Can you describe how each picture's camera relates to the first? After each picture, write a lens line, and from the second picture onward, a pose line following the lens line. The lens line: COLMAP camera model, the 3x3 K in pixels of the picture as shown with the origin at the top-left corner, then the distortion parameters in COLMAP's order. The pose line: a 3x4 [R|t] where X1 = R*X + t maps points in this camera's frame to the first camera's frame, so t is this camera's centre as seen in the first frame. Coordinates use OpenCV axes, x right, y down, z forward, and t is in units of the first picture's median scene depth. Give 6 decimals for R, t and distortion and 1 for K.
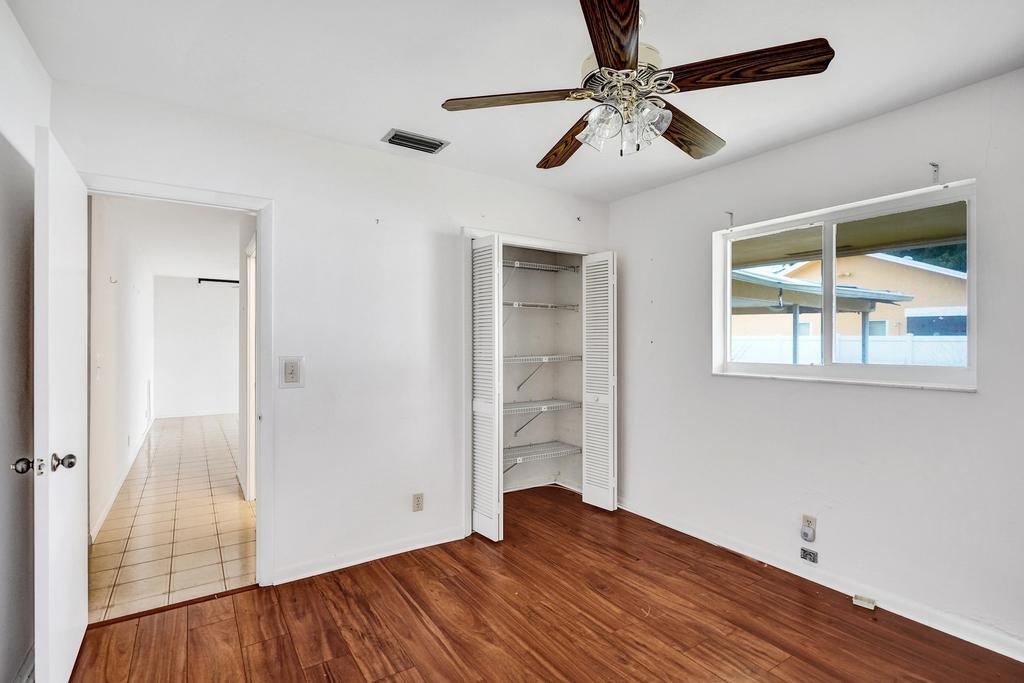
lens RADIAL K [[480.6, 0, 512.0], [0, 480.6, 341.5], [0, 0, 1]] dist [-0.001017, 0.000573]
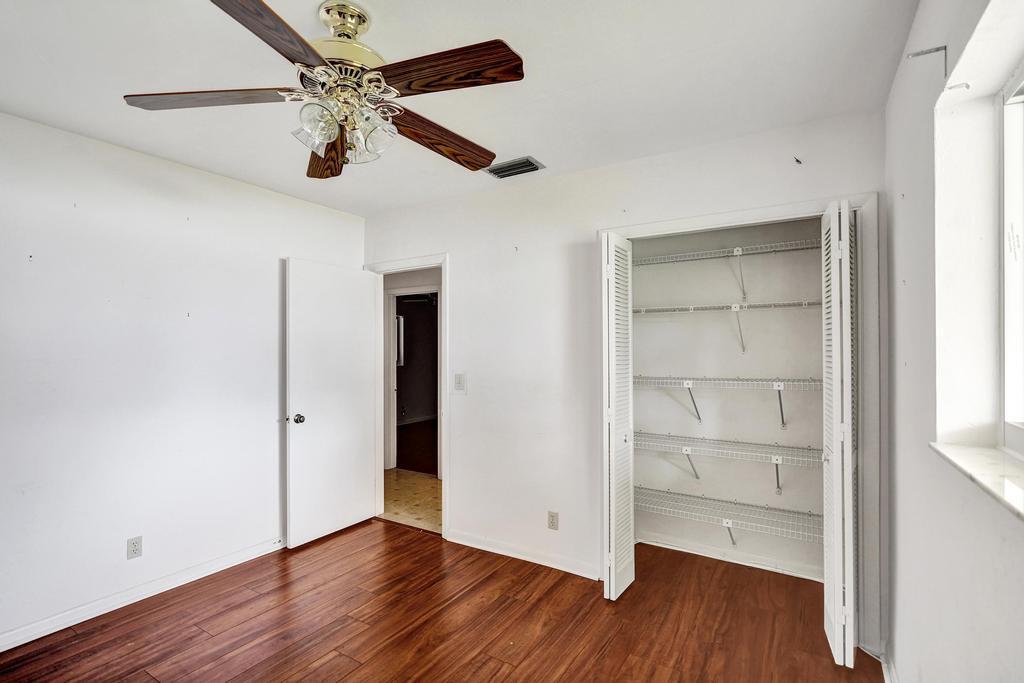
lens RADIAL K [[471.2, 0, 516.0], [0, 471.2, 350.9], [0, 0, 1]] dist [0.000374, 0.000317]
pose [[0.424011, -0.006111, -0.905636, 0.689164], [0.003676, 0.999981, -0.005026, -0.012225], [0.905649, -0.001198, 0.424026, 0.542768]]
